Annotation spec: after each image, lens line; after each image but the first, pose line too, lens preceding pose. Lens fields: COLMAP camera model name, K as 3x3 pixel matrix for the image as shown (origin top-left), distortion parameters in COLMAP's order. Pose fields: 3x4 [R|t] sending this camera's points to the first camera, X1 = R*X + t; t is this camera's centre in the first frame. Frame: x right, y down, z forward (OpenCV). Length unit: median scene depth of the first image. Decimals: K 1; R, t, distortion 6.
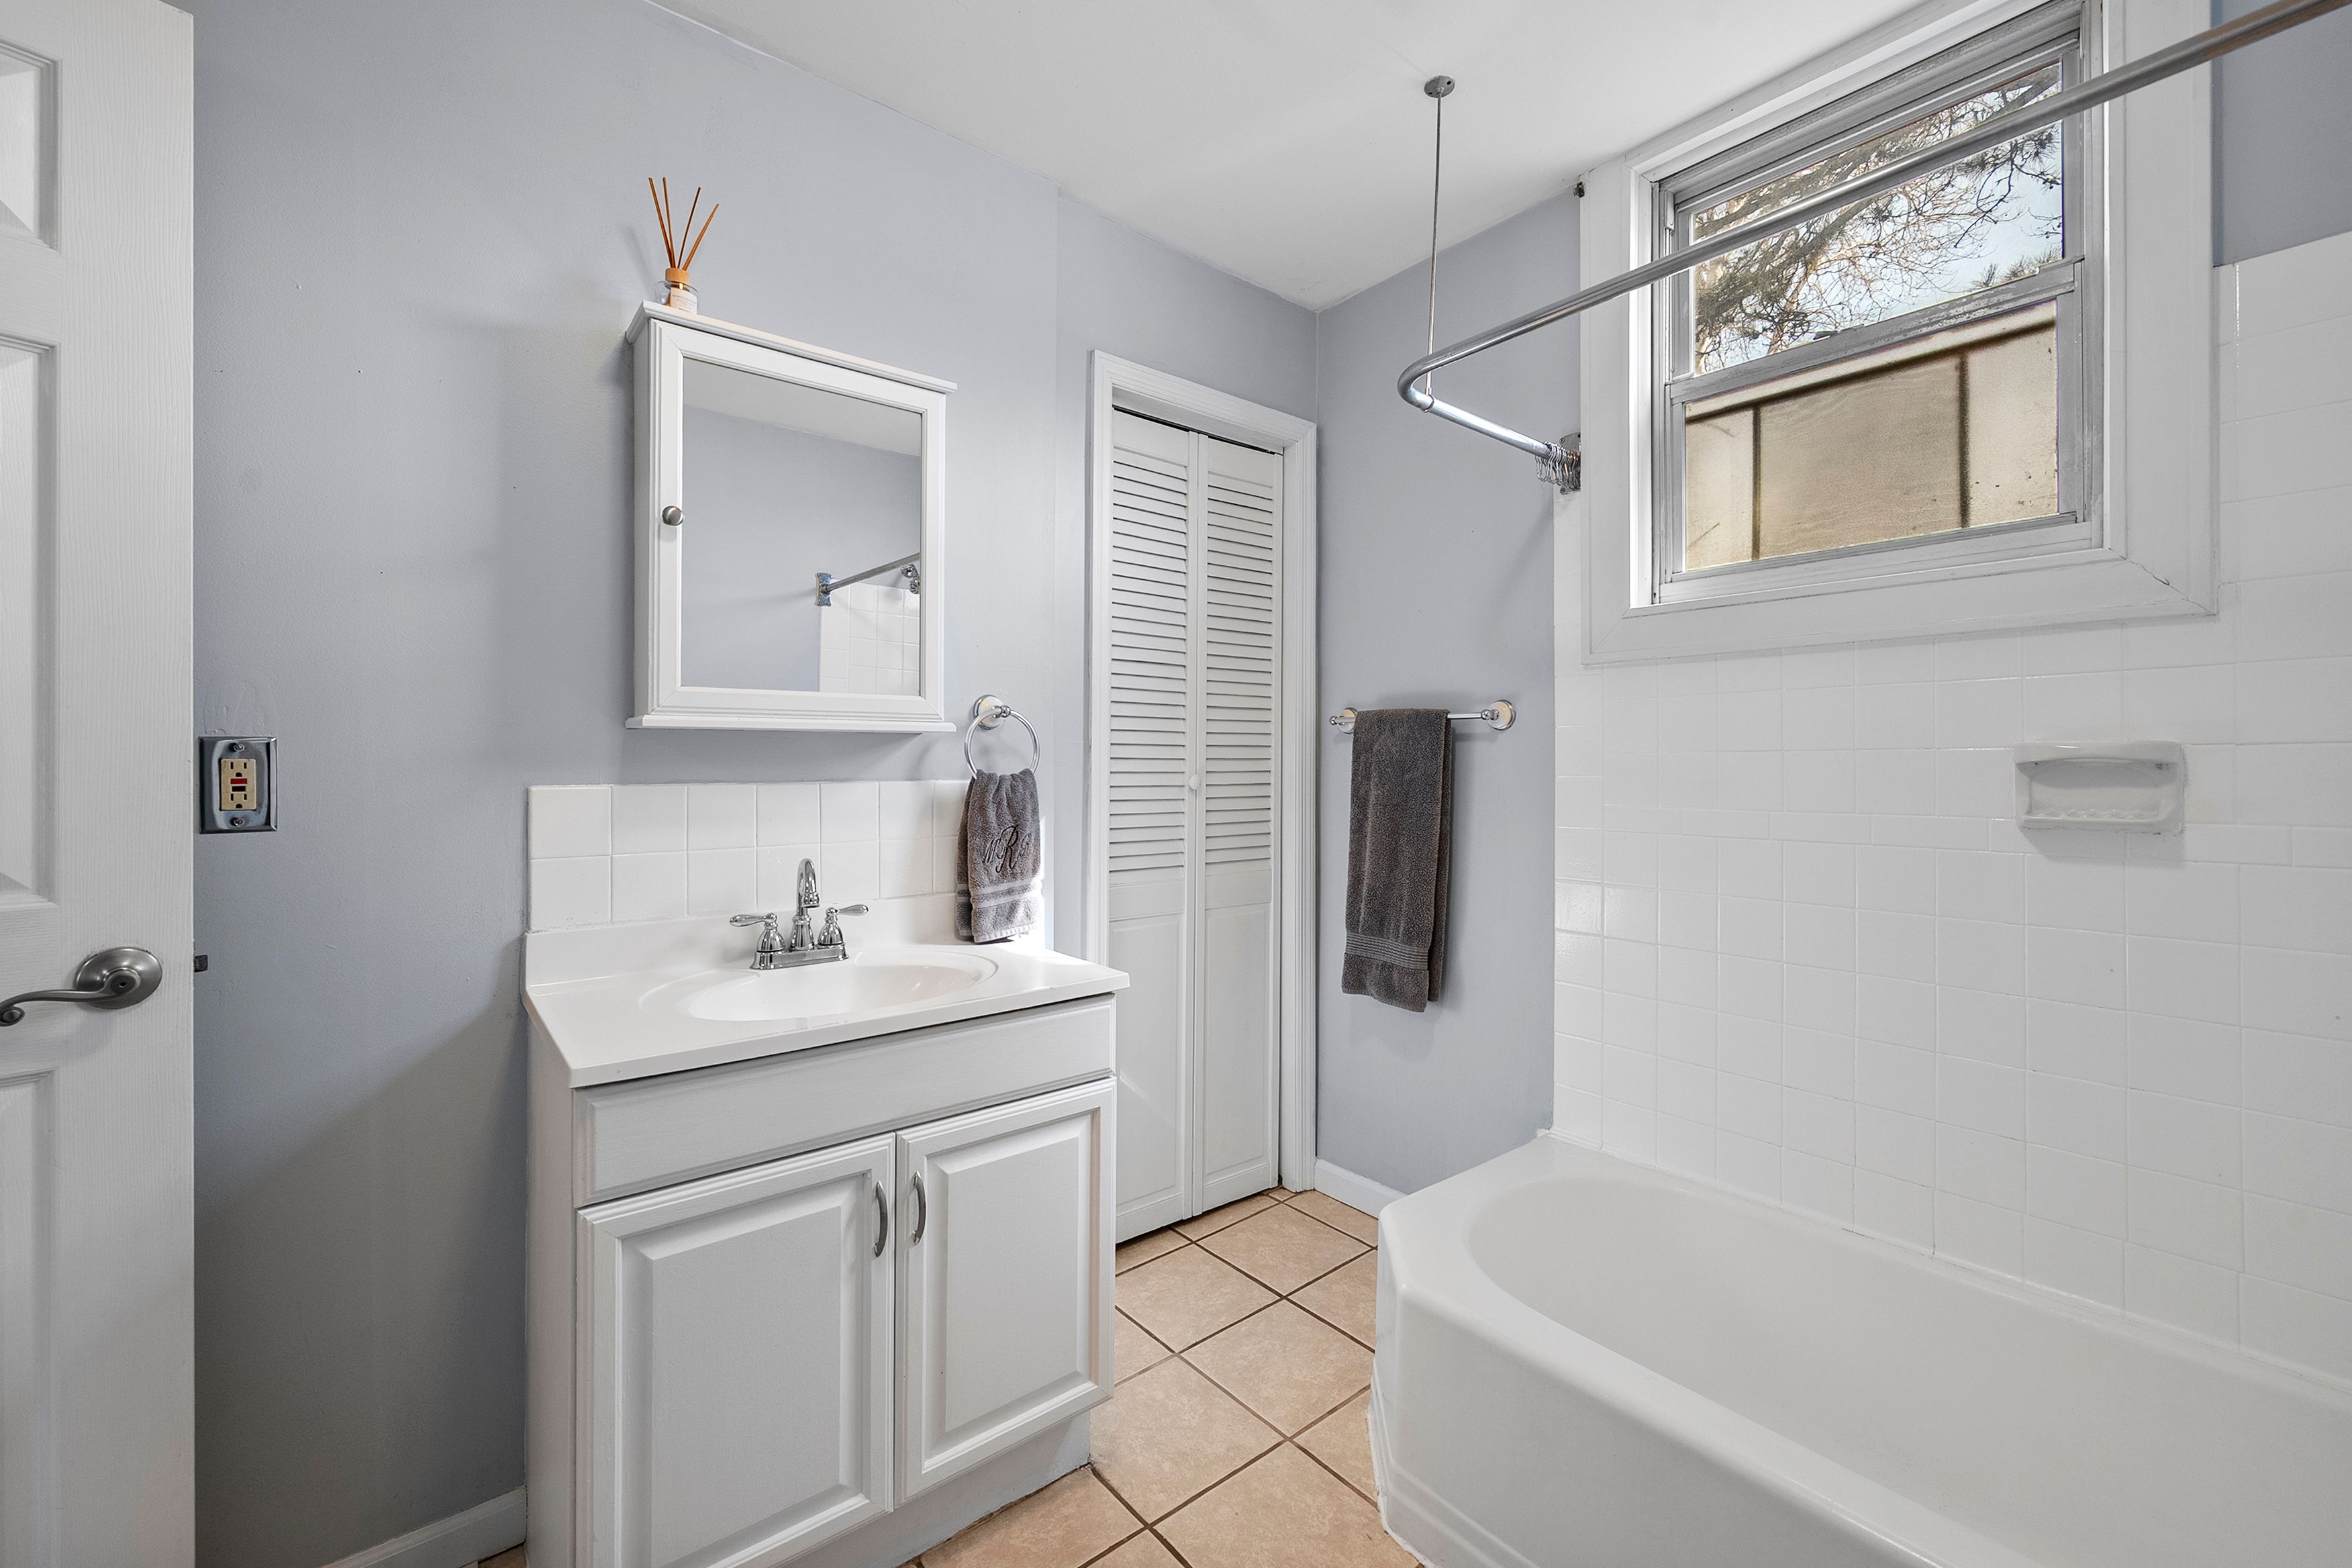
lens RADIAL K [[943.9, 0, 1173.8], [0, 943.9, 760.3], [0, 0, 1]] dist [-0.002468, -0.000334]
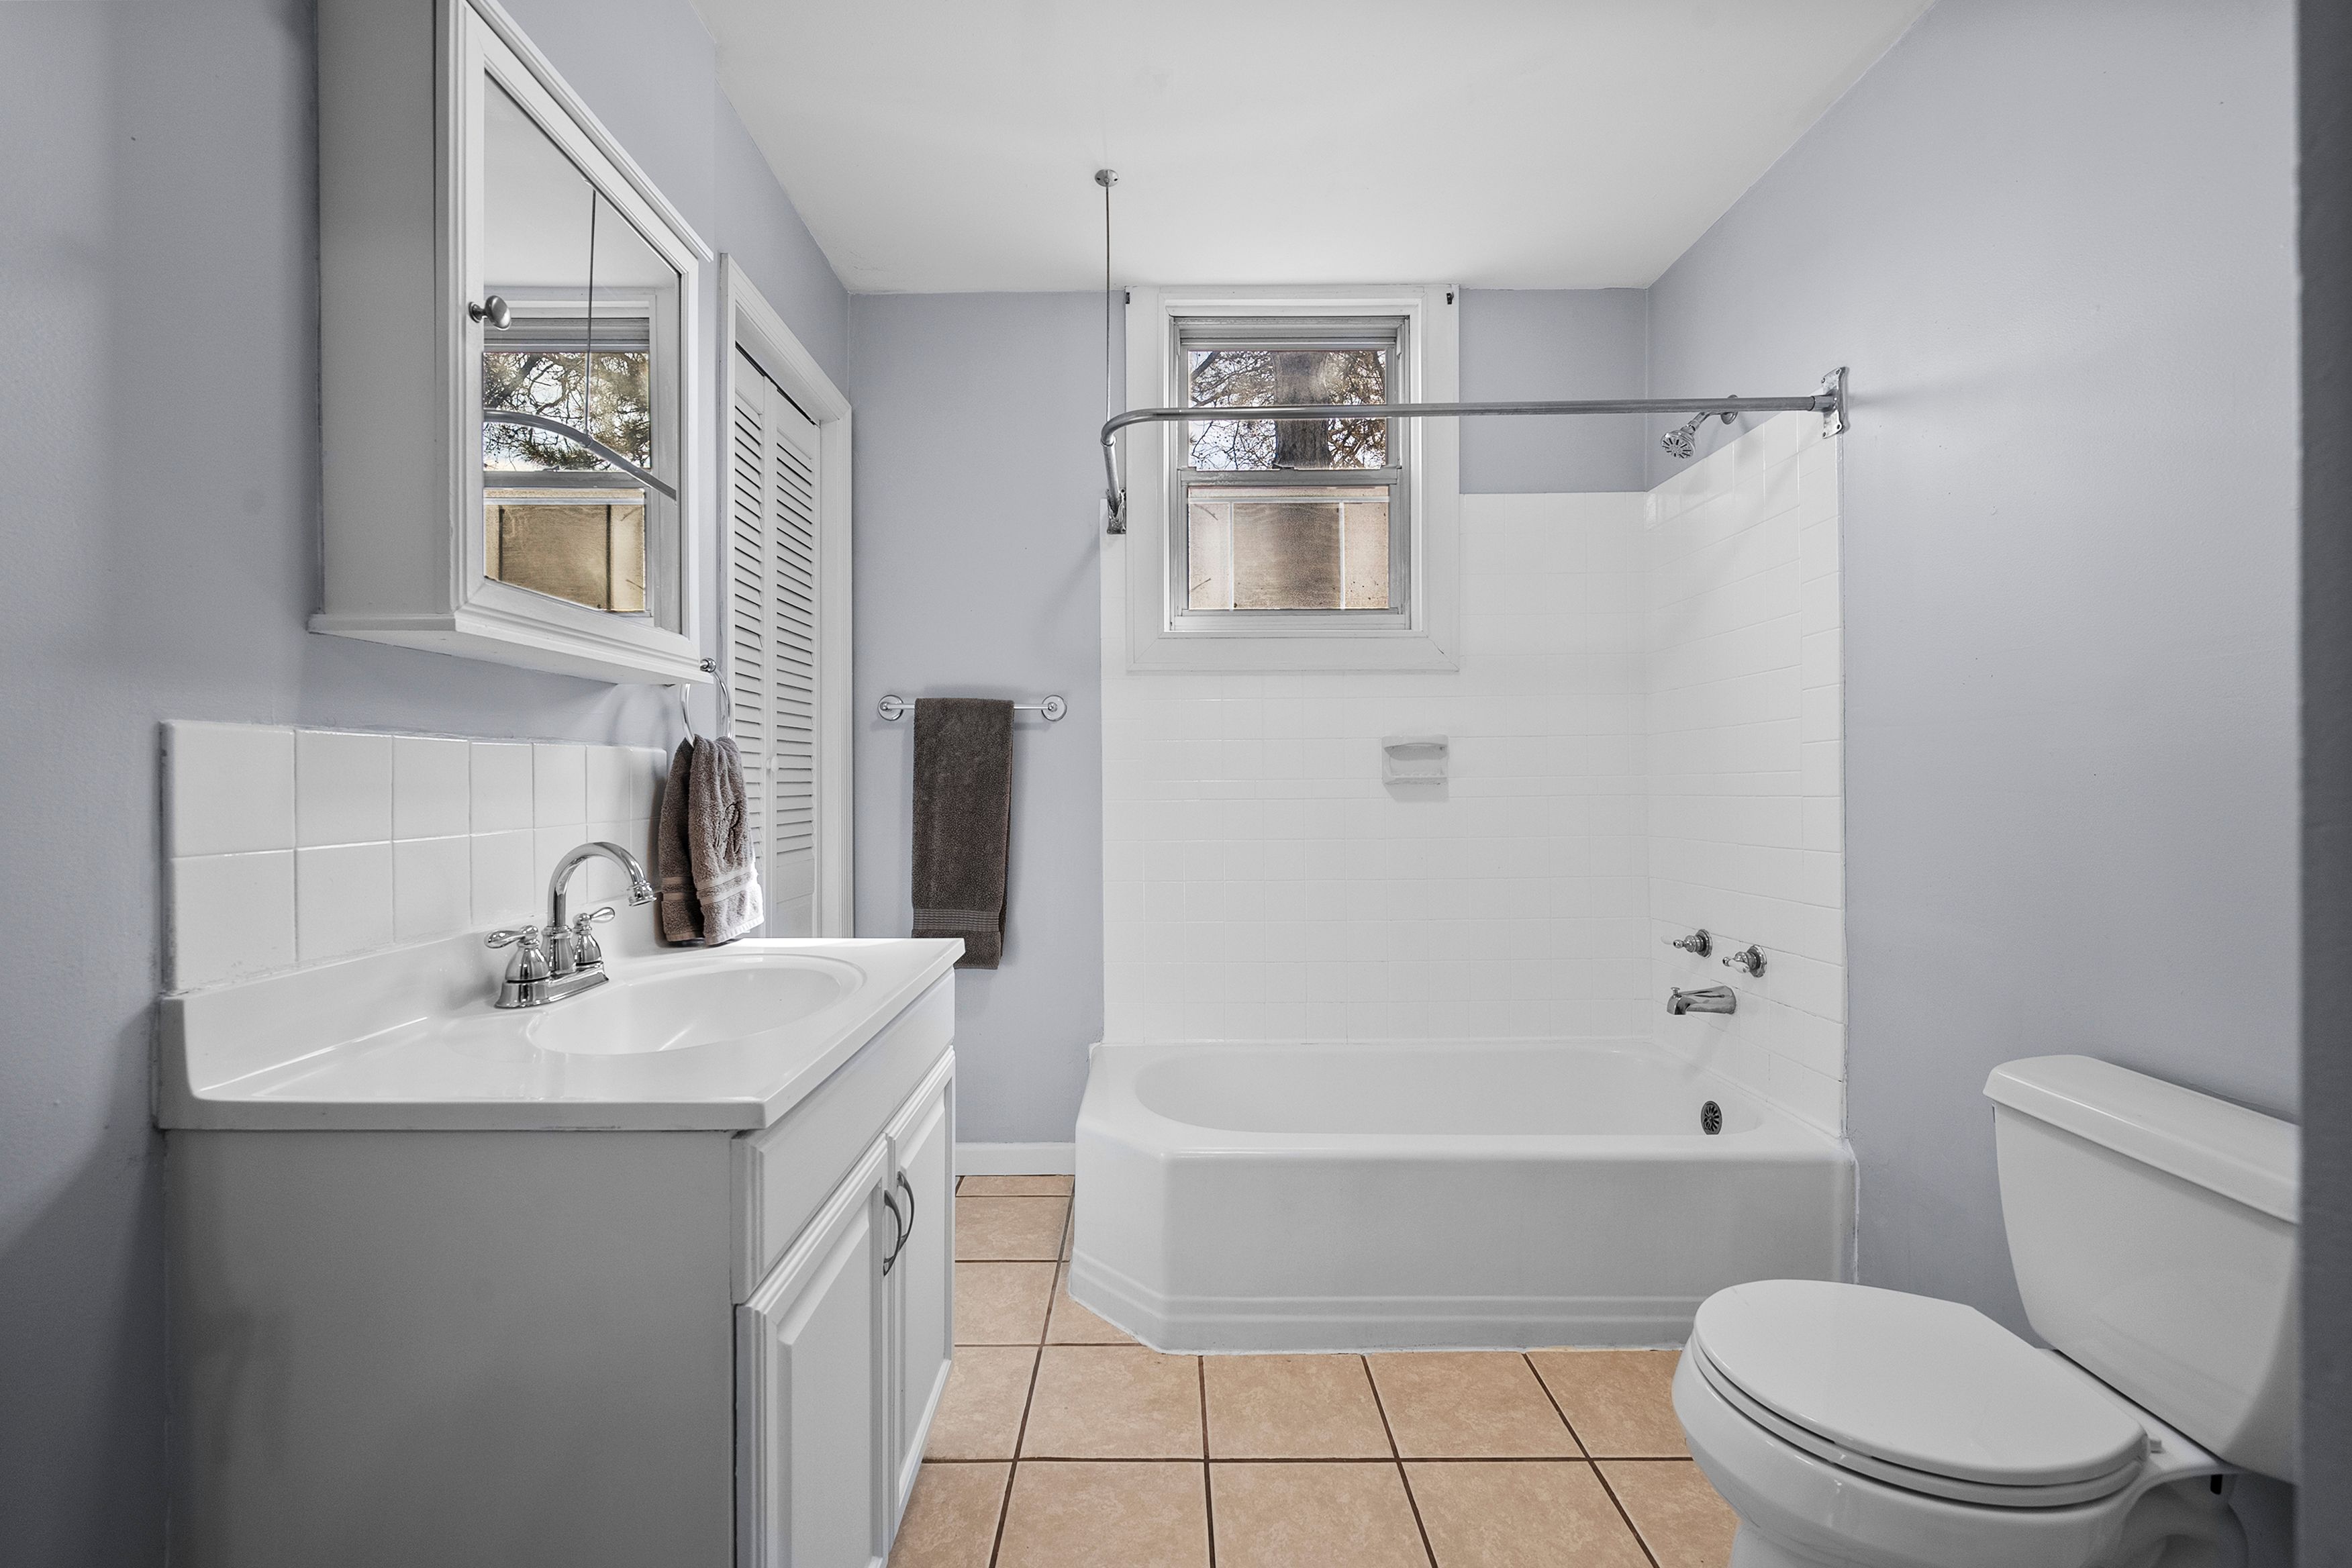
lens RADIAL K [[943.9, 0, 1136.8], [0, 943.9, 788.8], [0, 0, 1]] dist [-0.002468, -0.000334]
pose [[0.631781, -0.008907, 0.775096, -0.603696], [0.002010, 0.999949, 0.009852, 0.050223], [-0.775144, -0.004666, 0.631767, 0.196838]]
